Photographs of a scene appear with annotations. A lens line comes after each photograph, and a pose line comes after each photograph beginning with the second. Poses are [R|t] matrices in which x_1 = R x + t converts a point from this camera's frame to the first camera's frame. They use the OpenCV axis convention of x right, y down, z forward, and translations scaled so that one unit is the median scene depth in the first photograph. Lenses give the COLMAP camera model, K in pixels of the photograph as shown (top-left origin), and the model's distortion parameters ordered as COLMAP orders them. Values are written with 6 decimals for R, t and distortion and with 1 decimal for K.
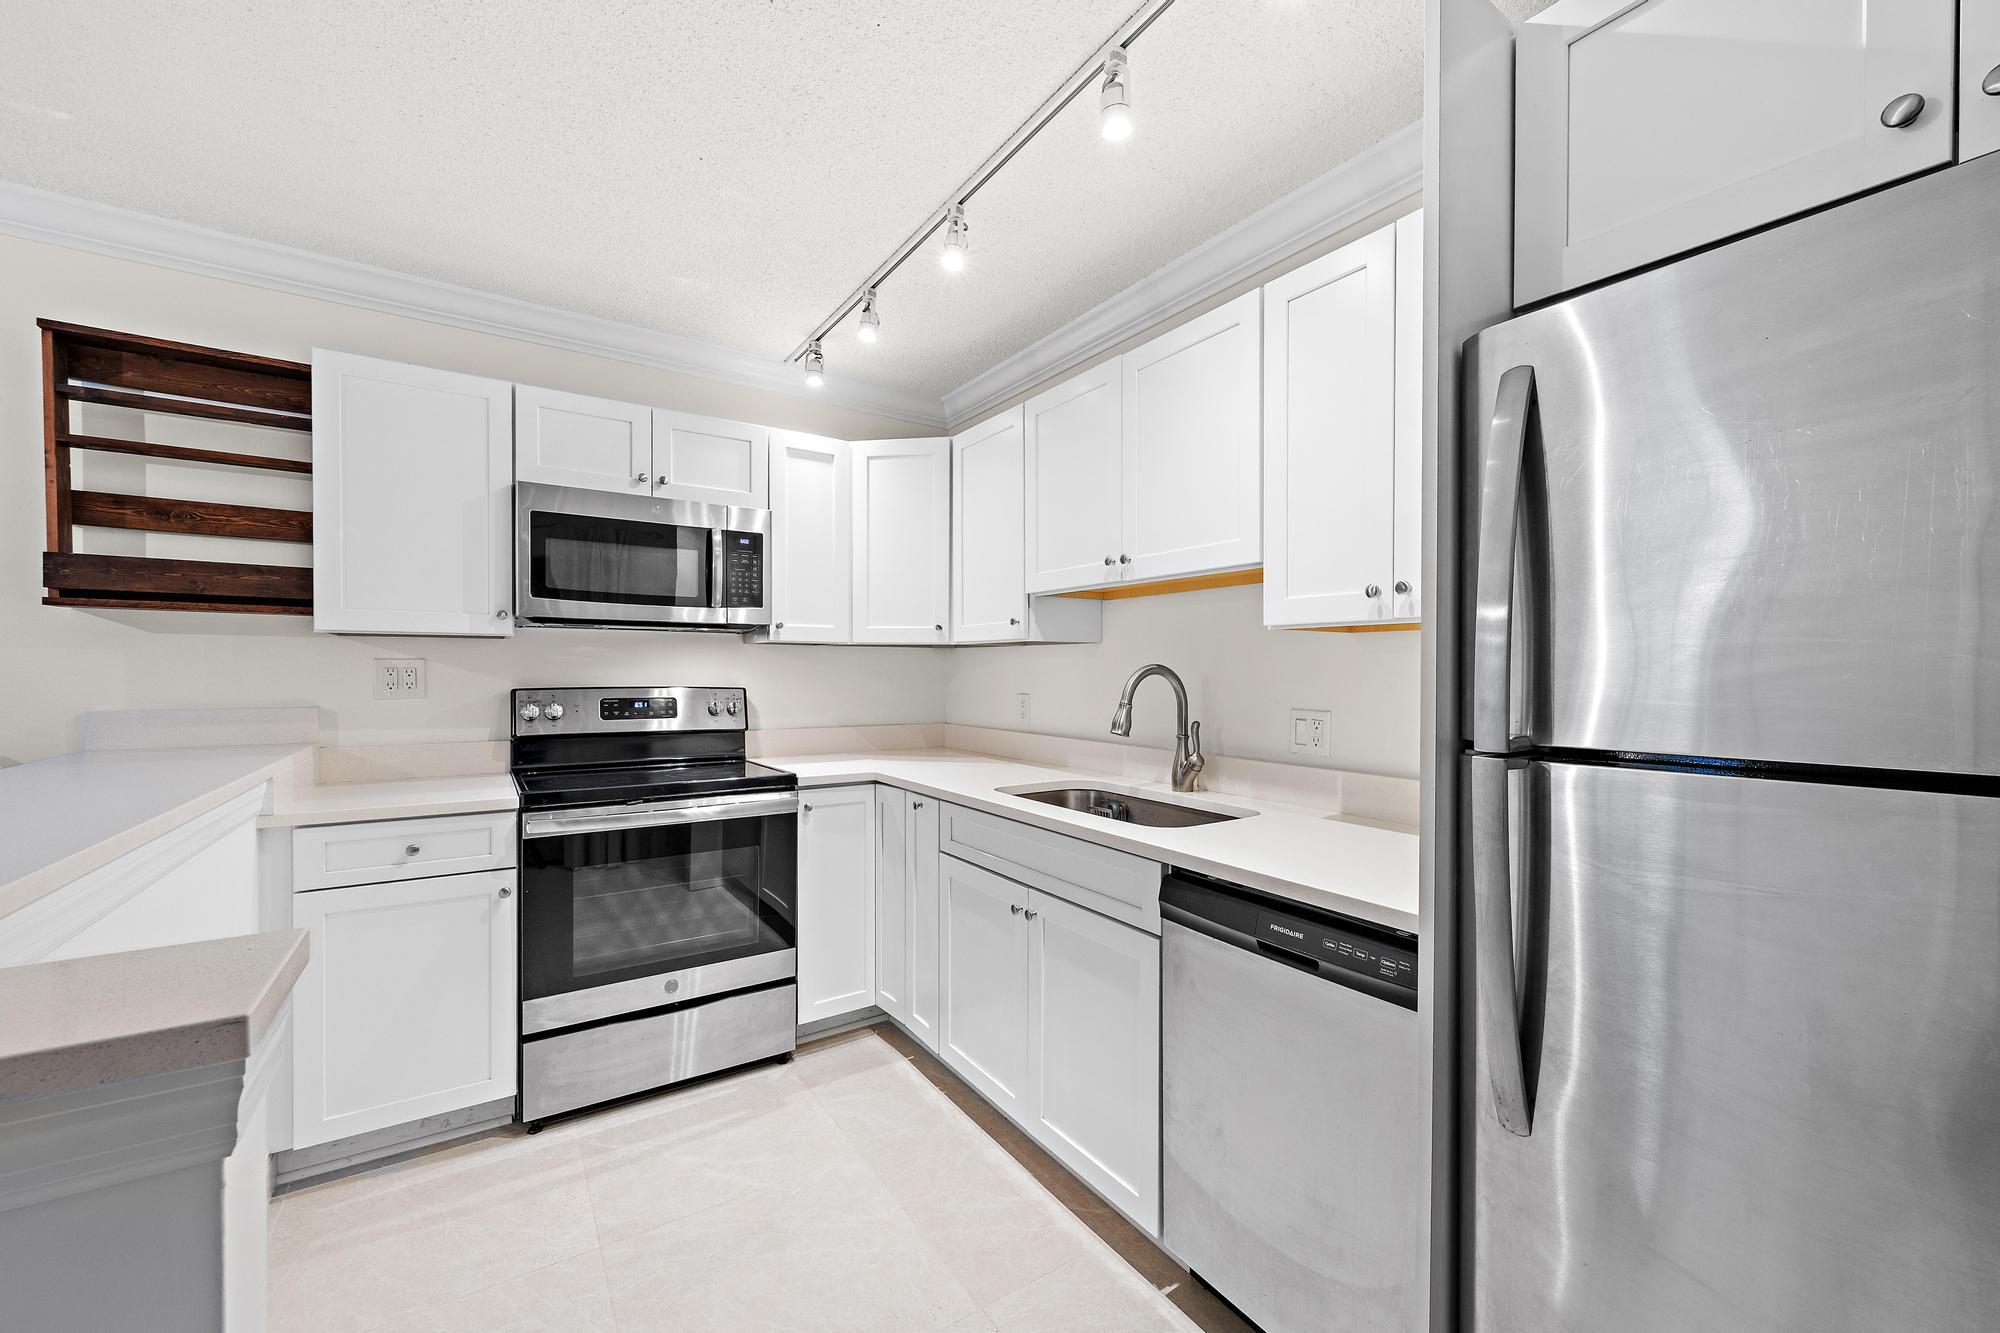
lens RADIAL K [[767.4, 0, 1000.0], [0, 767.4, 666.5], [0, 0, 1]] dist [-0.000049, 0.000000]
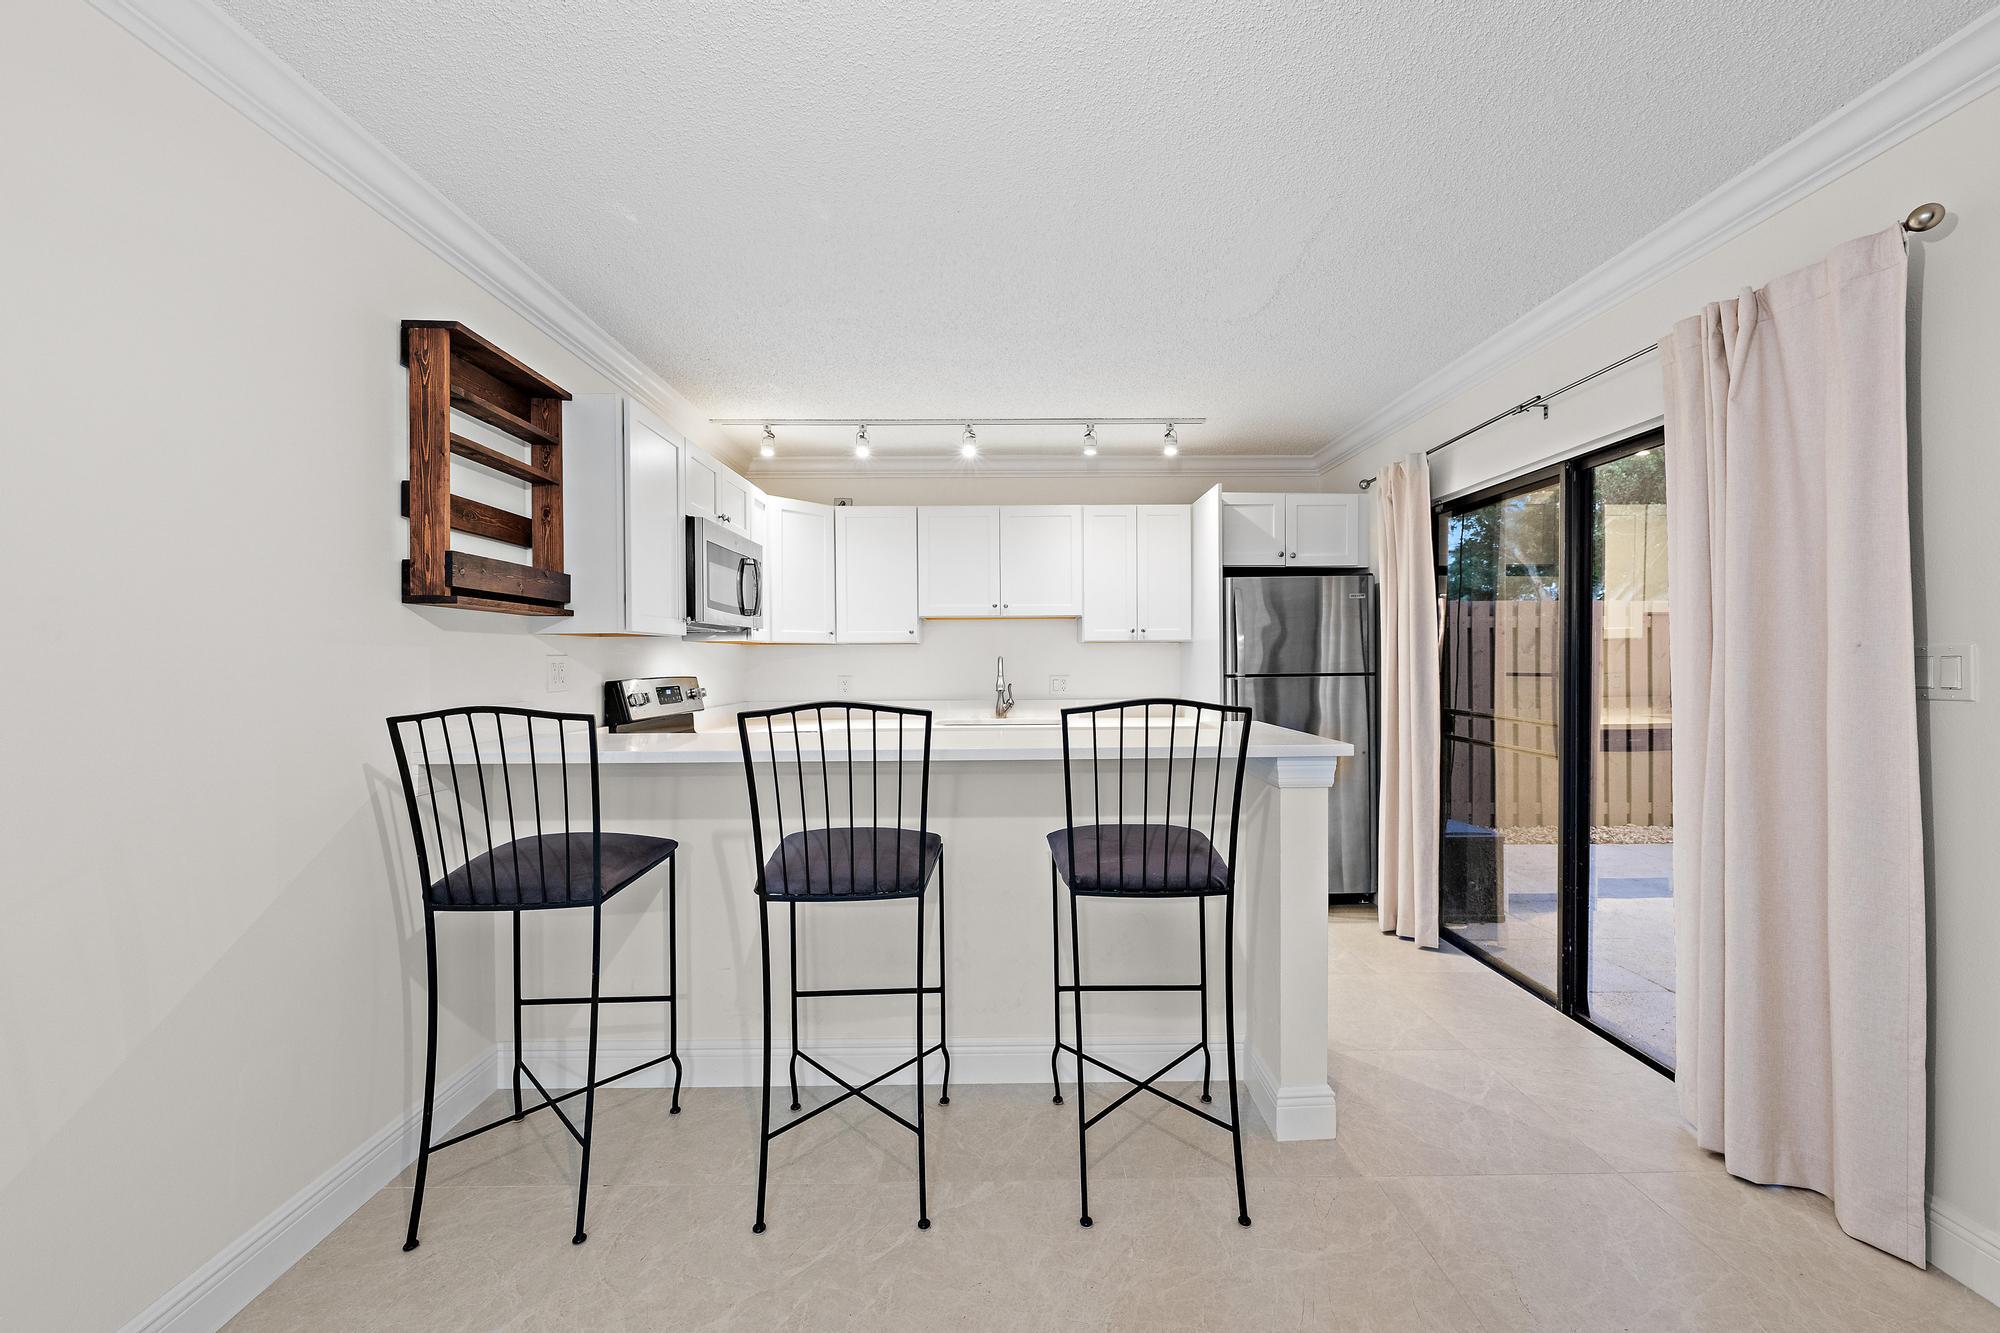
lens RADIAL K [[813.8, 0, 1000.0], [0, 813.8, 666.5], [0, 0, 1]] dist [-0.000120, -0.000020]
pose [[0.550915, -0.015223, 0.834422, -1.839795], [0.002958, 0.999863, 0.016288, -0.012320], [-0.834556, -0.006506, 0.550885, -0.214777]]
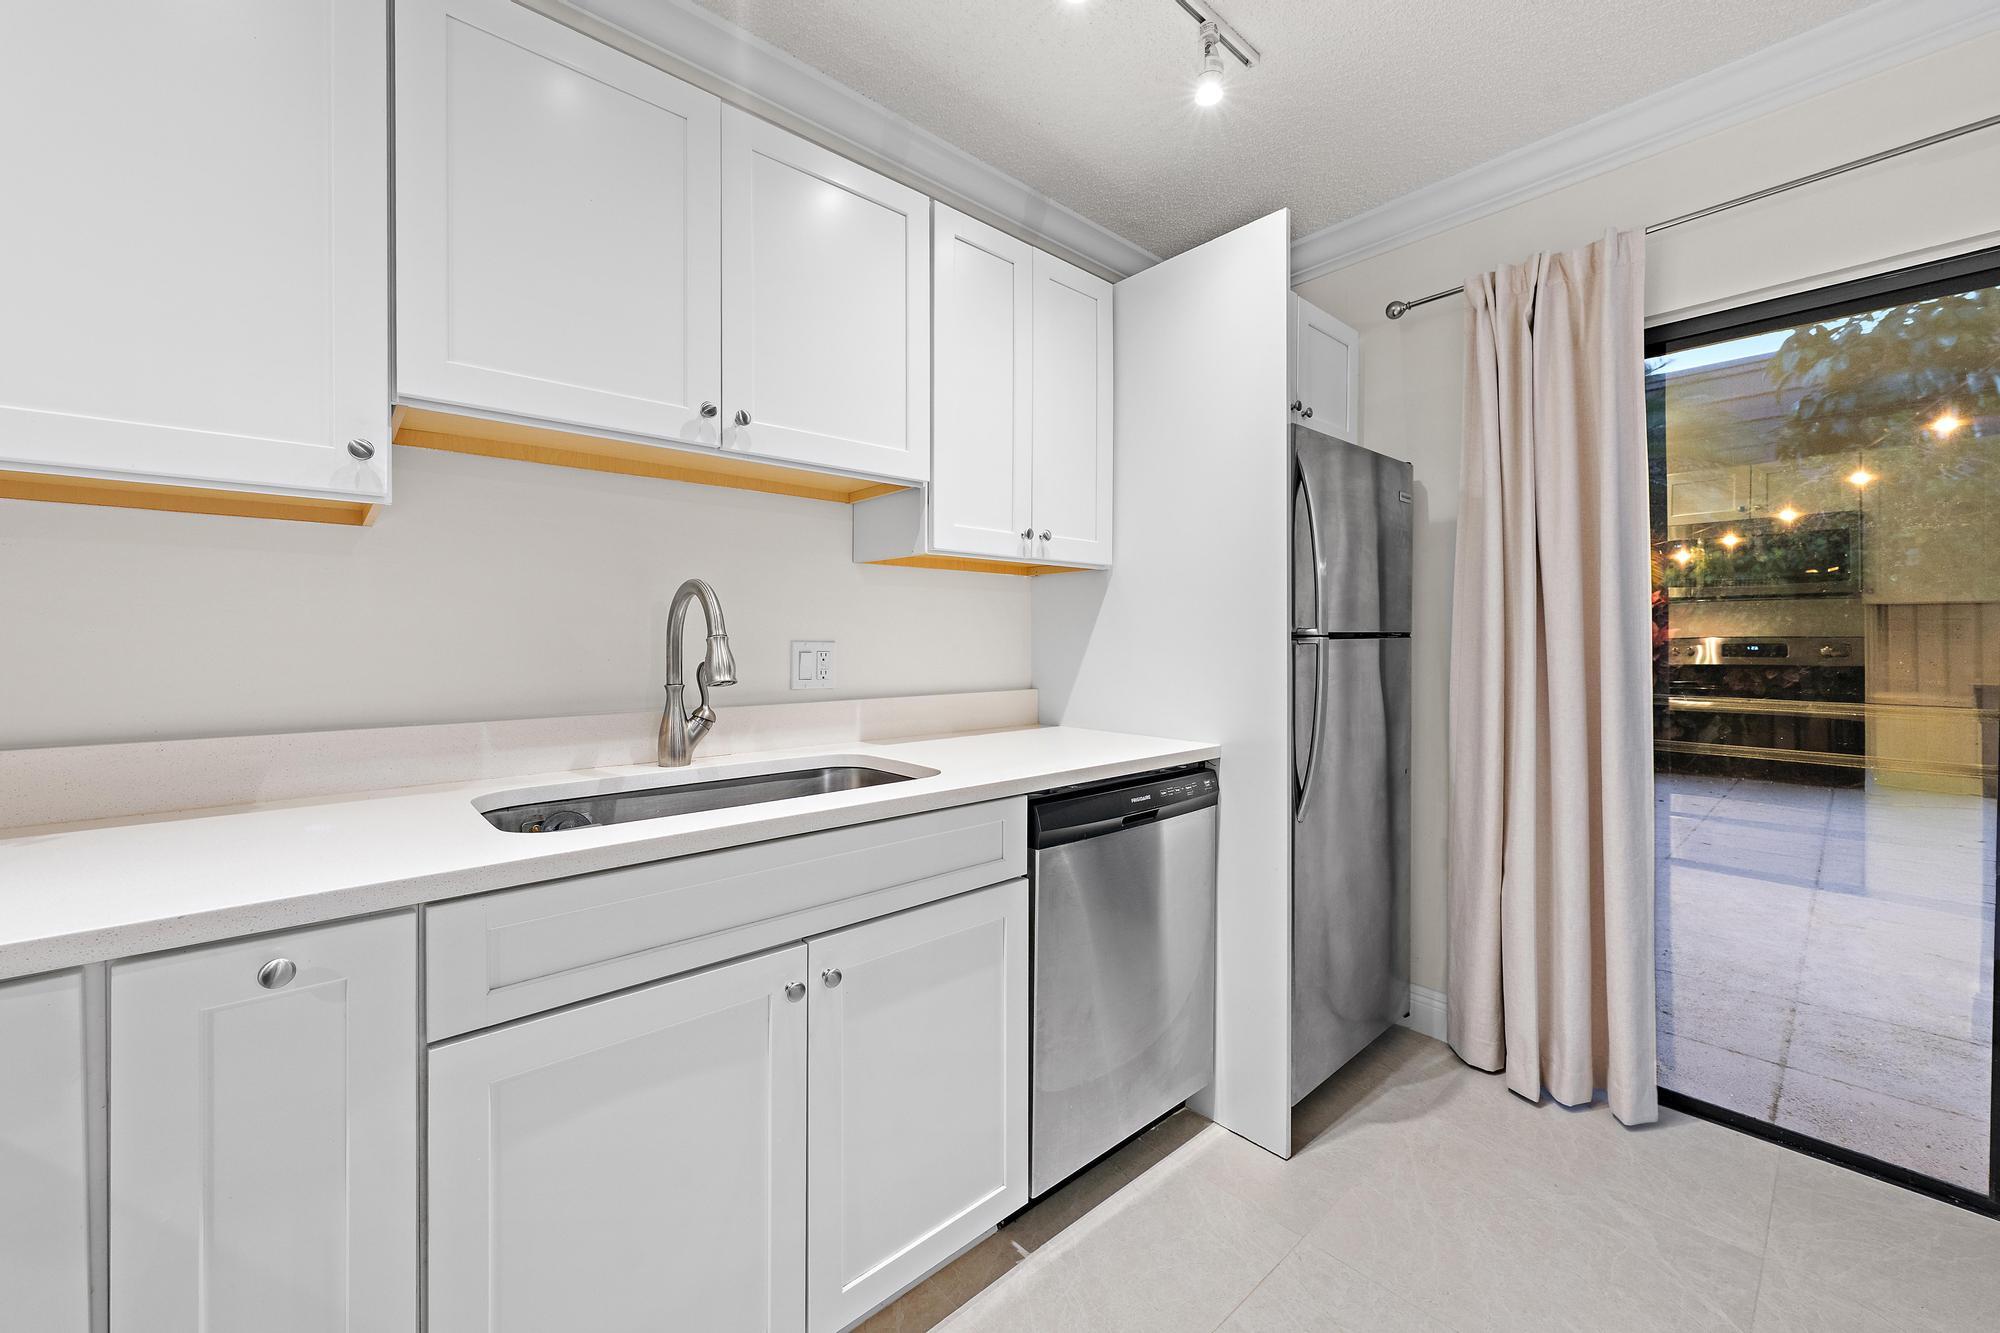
lens RADIAL K [[779.9, 0, 1000.2], [0, 779.9, 636.1], [0, 0, 1]] dist [0.000256, 0.000014]
pose [[-0.136138, 0.001957, 0.990688, -0.591046], [-0.005076, 0.999984, -0.002673, 0.054493], [-0.990677, -0.005392, -0.136126, 0.952805]]
